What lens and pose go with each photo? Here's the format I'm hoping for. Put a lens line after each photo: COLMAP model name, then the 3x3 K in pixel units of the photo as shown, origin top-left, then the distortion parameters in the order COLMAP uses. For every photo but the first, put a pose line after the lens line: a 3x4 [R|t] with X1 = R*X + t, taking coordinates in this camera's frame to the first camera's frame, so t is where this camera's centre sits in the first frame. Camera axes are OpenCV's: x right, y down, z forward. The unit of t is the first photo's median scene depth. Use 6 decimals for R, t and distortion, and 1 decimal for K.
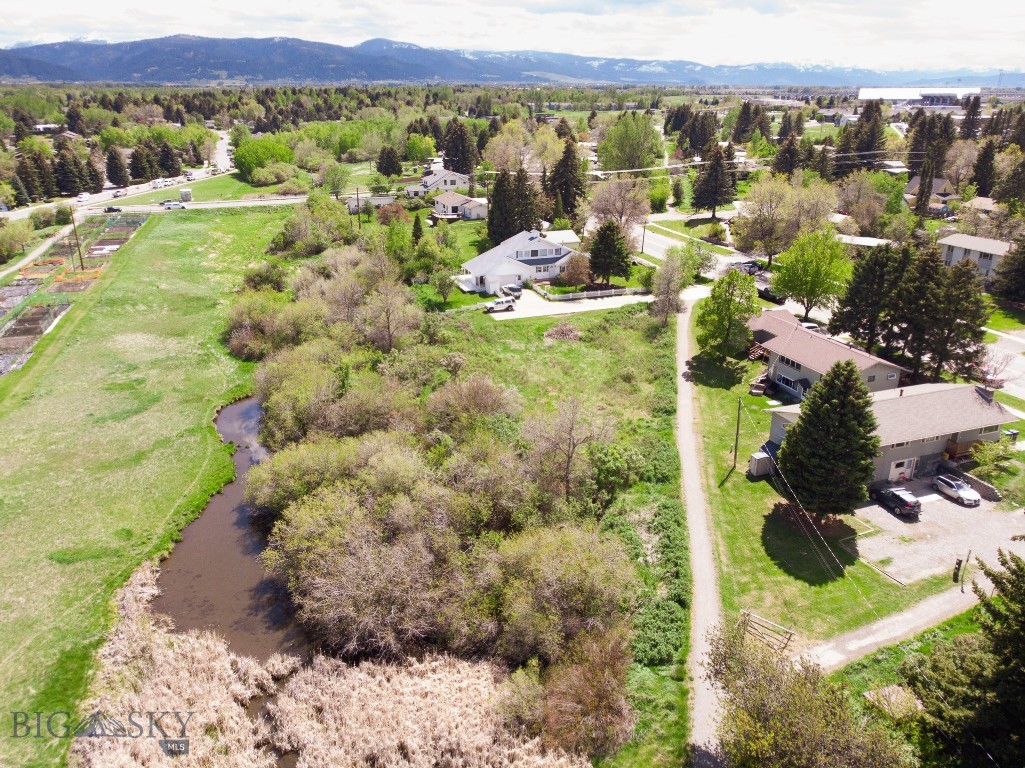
lens RADIAL K [[757.7, 0, 511.7], [0, 757.7, 388.4], [0, 0, 1]] dist [-0.007641, 0.013618]
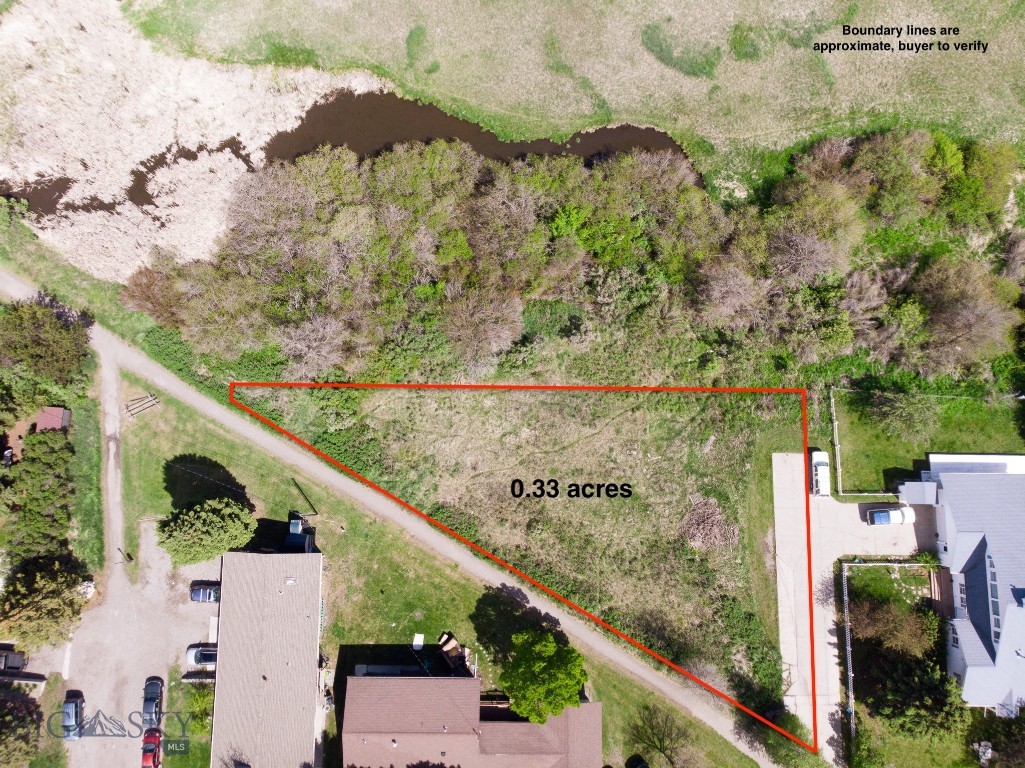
lens RADIAL K [[757.7, 0, 509.0], [0, 757.7, 384.2], [0, 0, 1]] dist [-0.007641, 0.013618]
pose [[-0.343737, 0.931864, -0.116083, 0.112885], [-0.342587, -0.009343, 0.939440, -0.873257], [0.874345, 0.362688, 0.322456, 0.643760]]
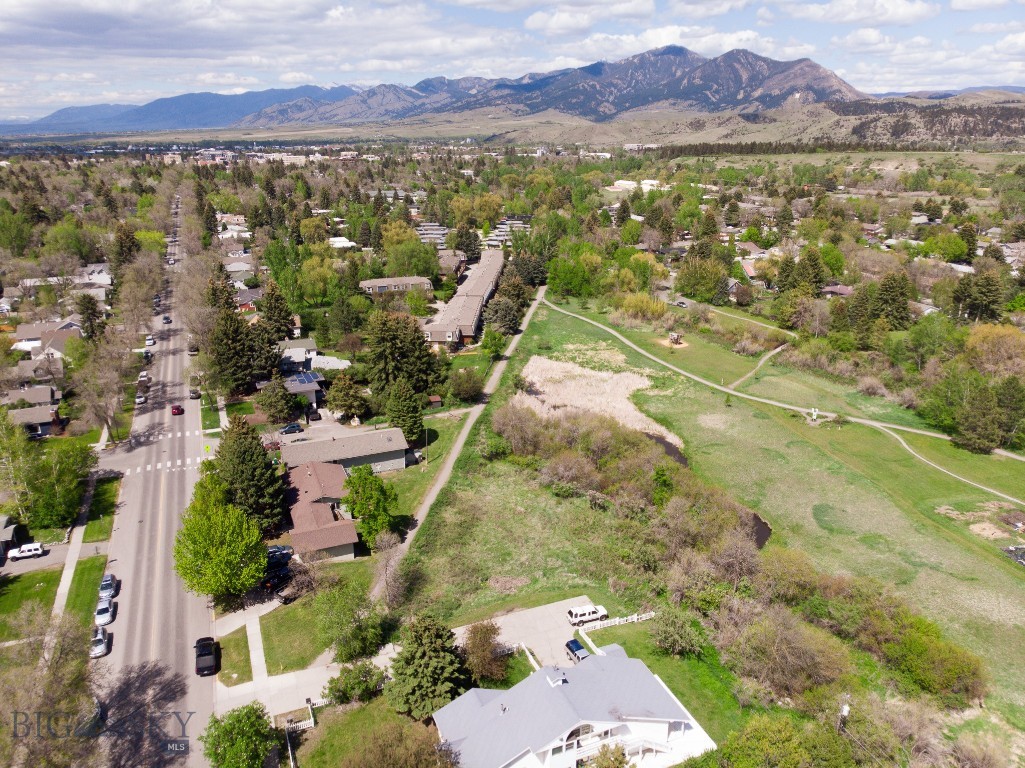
lens RADIAL K [[757.7, 0, 512.3], [0, 757.7, 387.3], [0, 0, 1]] dist [-0.007641, 0.013618]
pose [[-0.999107, 0.019919, -0.037252, 0.113318], [-0.009026, 0.760831, 0.648888, -1.050047], [0.041268, 0.648645, -0.759972, 1.886361]]
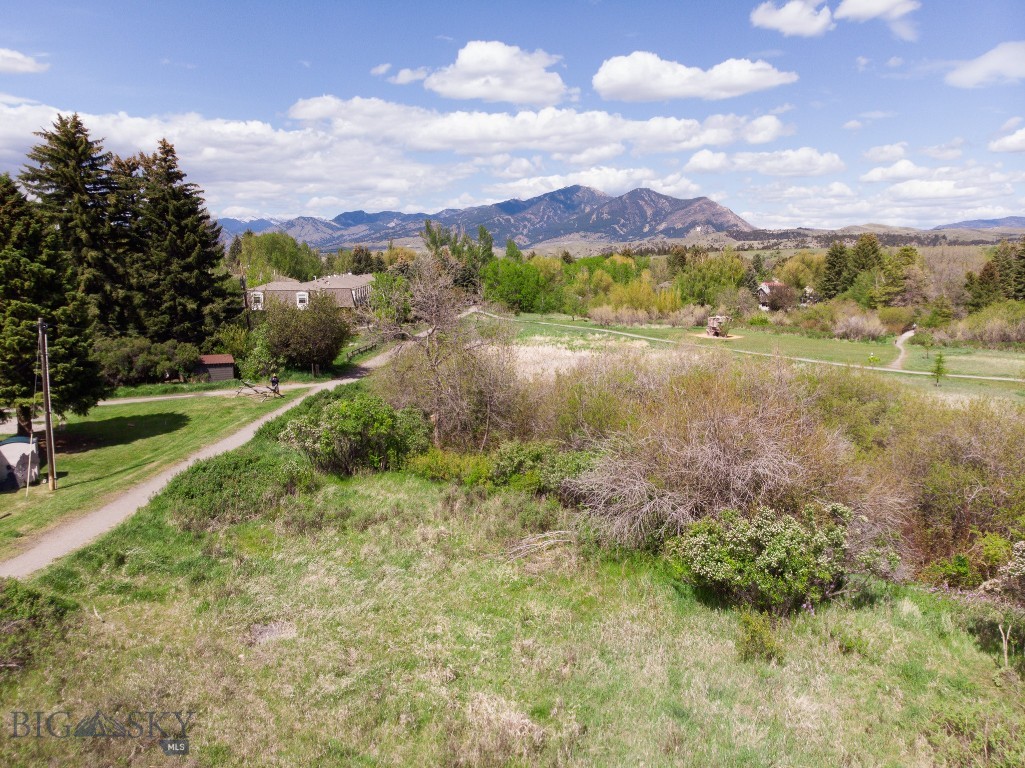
lens RADIAL K [[757.7, 0, 520.5], [0, 757.7, 390.3], [0, 0, 1]] dist [-0.007641, 0.013618]
pose [[-0.987416, 0.023906, -0.156328, 0.072706], [-0.060587, 0.855905, 0.513572, -0.151398], [0.146080, 0.516580, -0.843686, 1.101115]]
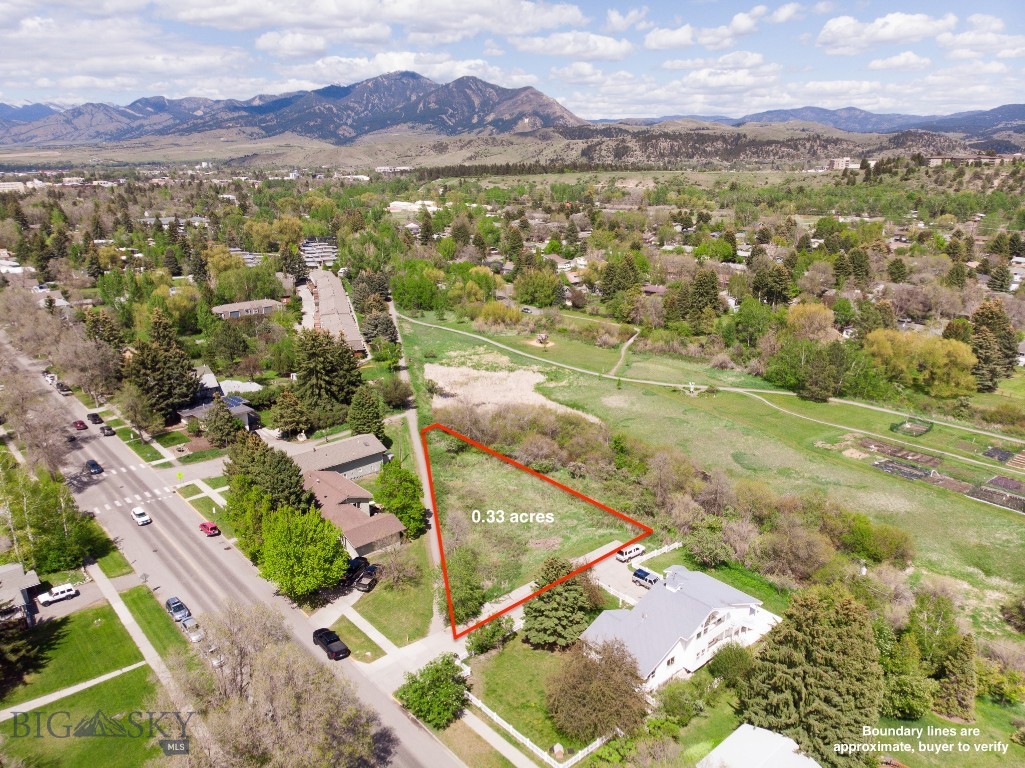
lens RADIAL K [[757.7, 0, 515.1], [0, 757.7, 388.3], [0, 0, 1]] dist [-0.007641, 0.013618]
pose [[-0.932060, 0.115252, -0.343485, 0.548981], [-0.126820, 0.784293, 0.607290, -1.081418], [0.339384, 0.609591, -0.716392, 1.964796]]
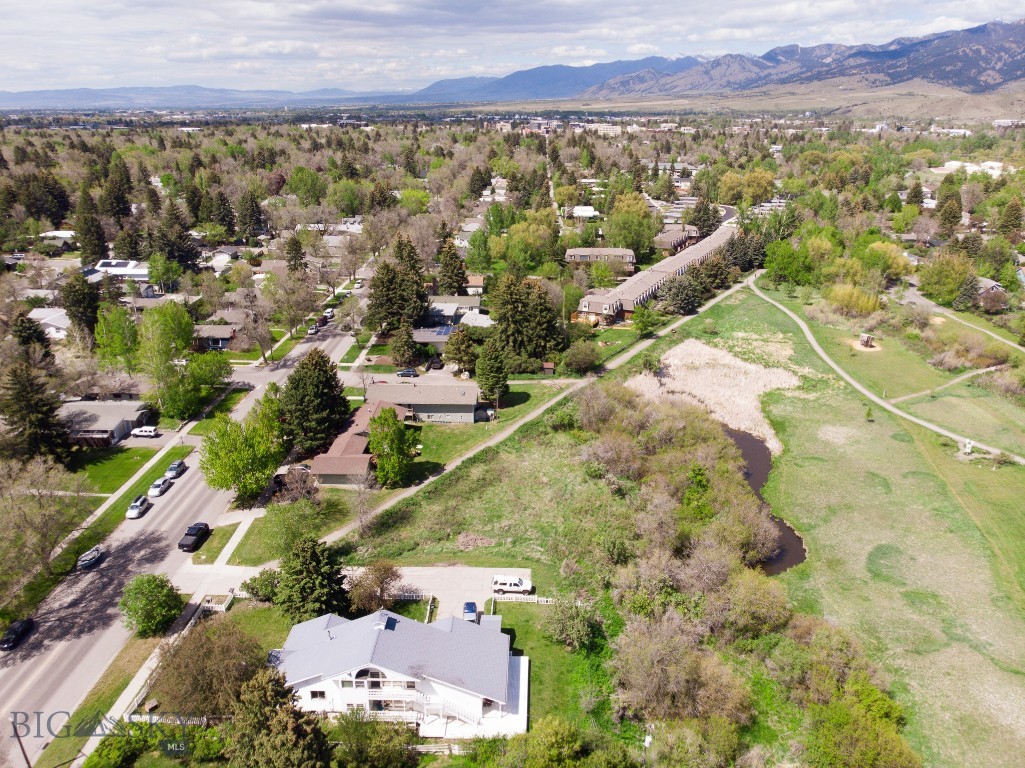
lens RADIAL K [[757.7, 0, 509.8], [0, 757.7, 379.4], [0, 0, 1]] dist [-0.007641, 0.013618]
pose [[-0.929242, -0.125704, 0.347432, -0.342605], [0.137797, 0.754588, 0.641568, -1.020721], [-0.342815, 0.644047, -0.683872, 1.832767]]
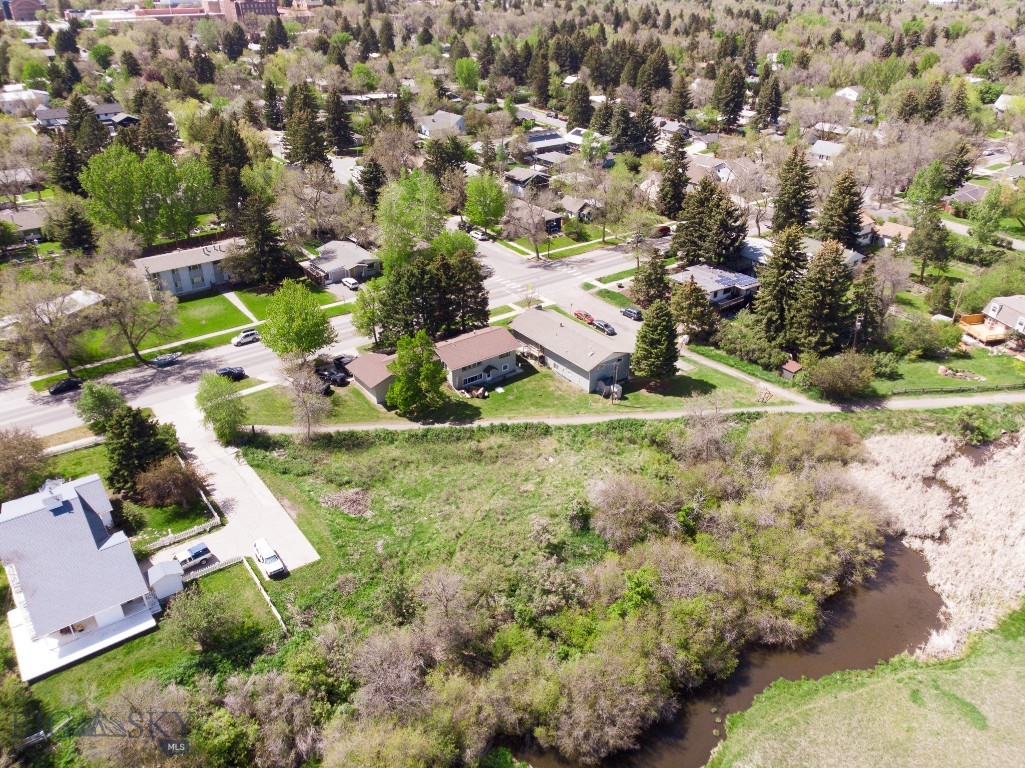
lens RADIAL K [[757.7, 0, 514.0], [0, 757.7, 375.9], [0, 0, 1]] dist [-0.007641, 0.013618]
pose [[-0.289235, -0.453020, 0.843277, -0.769292], [0.350357, 0.769708, 0.533666, -0.690944], [-0.890838, 0.449803, -0.063908, 1.005092]]
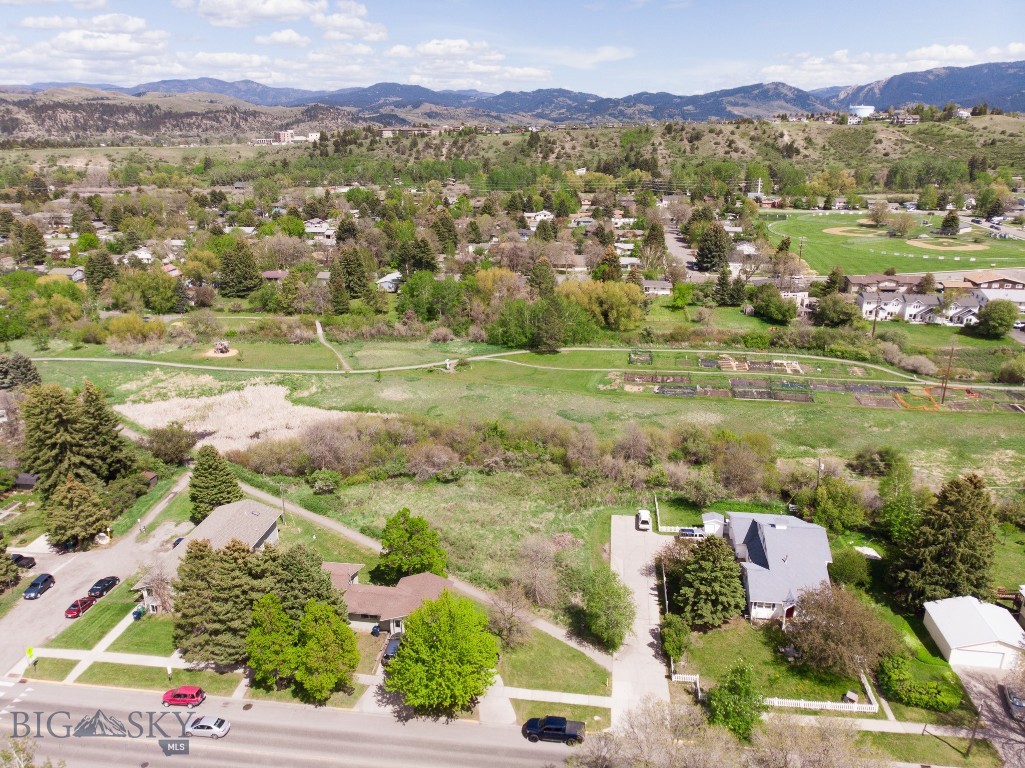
lens RADIAL K [[757.7, 0, 517.0], [0, 757.7, 385.8], [0, 0, 1]] dist [-0.007641, 0.013618]
pose [[-0.460907, 0.298320, -0.835805, 1.073125], [-0.321714, 0.821576, 0.470651, -0.858635], [0.827082, 0.485816, -0.282697, 1.379960]]
